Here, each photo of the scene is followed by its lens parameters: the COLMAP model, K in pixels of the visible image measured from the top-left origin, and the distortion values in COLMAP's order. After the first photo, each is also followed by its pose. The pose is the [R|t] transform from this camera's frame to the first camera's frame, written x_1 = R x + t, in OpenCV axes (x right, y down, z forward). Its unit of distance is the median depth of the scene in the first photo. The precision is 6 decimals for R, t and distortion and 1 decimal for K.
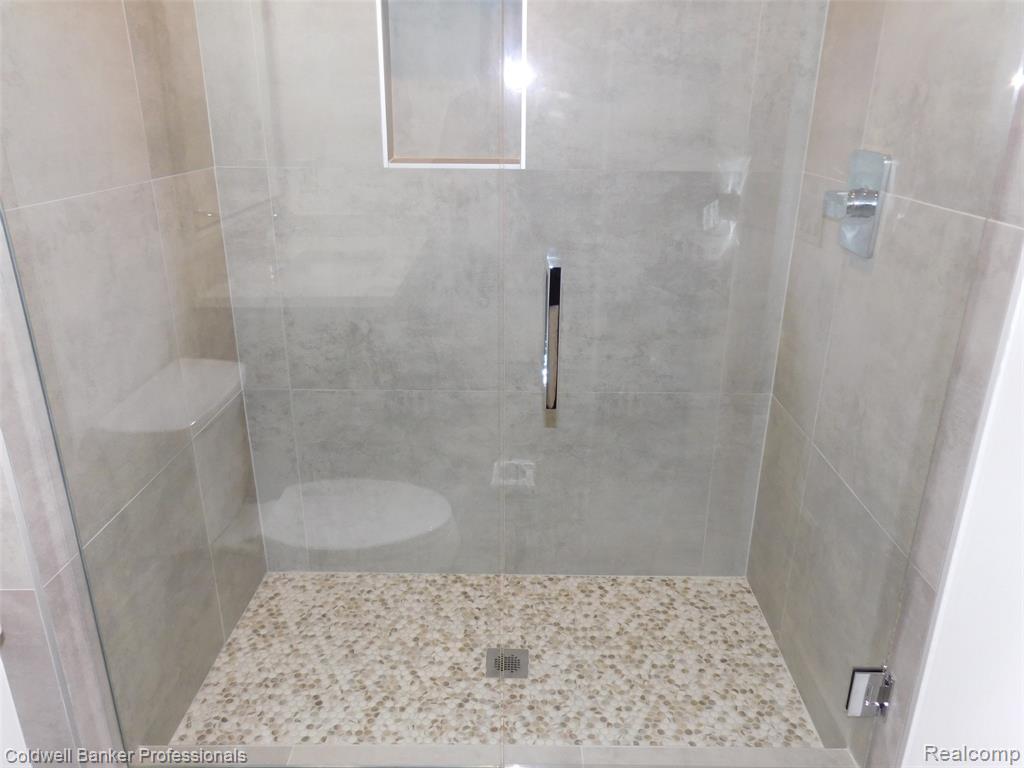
lens RADIAL K [[765.8, 0, 511.0], [0, 765.8, 388.7], [0, 0, 1]] dist [-0.018798, 0.046988]
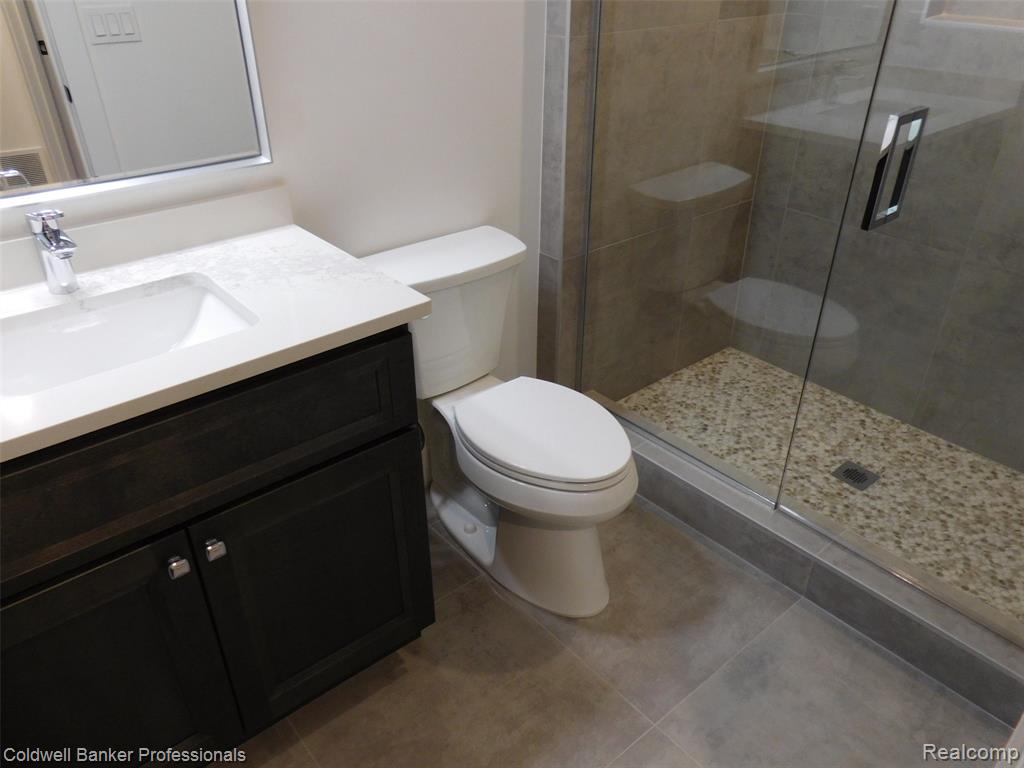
lens RADIAL K [[765.8, 0, 512.3], [0, 765.8, 381.4], [0, 0, 1]] dist [-0.018798, 0.046988]
pose [[0.650514, 0.381631, -0.656650, 0.367138], [-0.266052, 0.924309, 0.273622, 0.042493], [0.711370, -0.003292, 0.702810, -0.202644]]
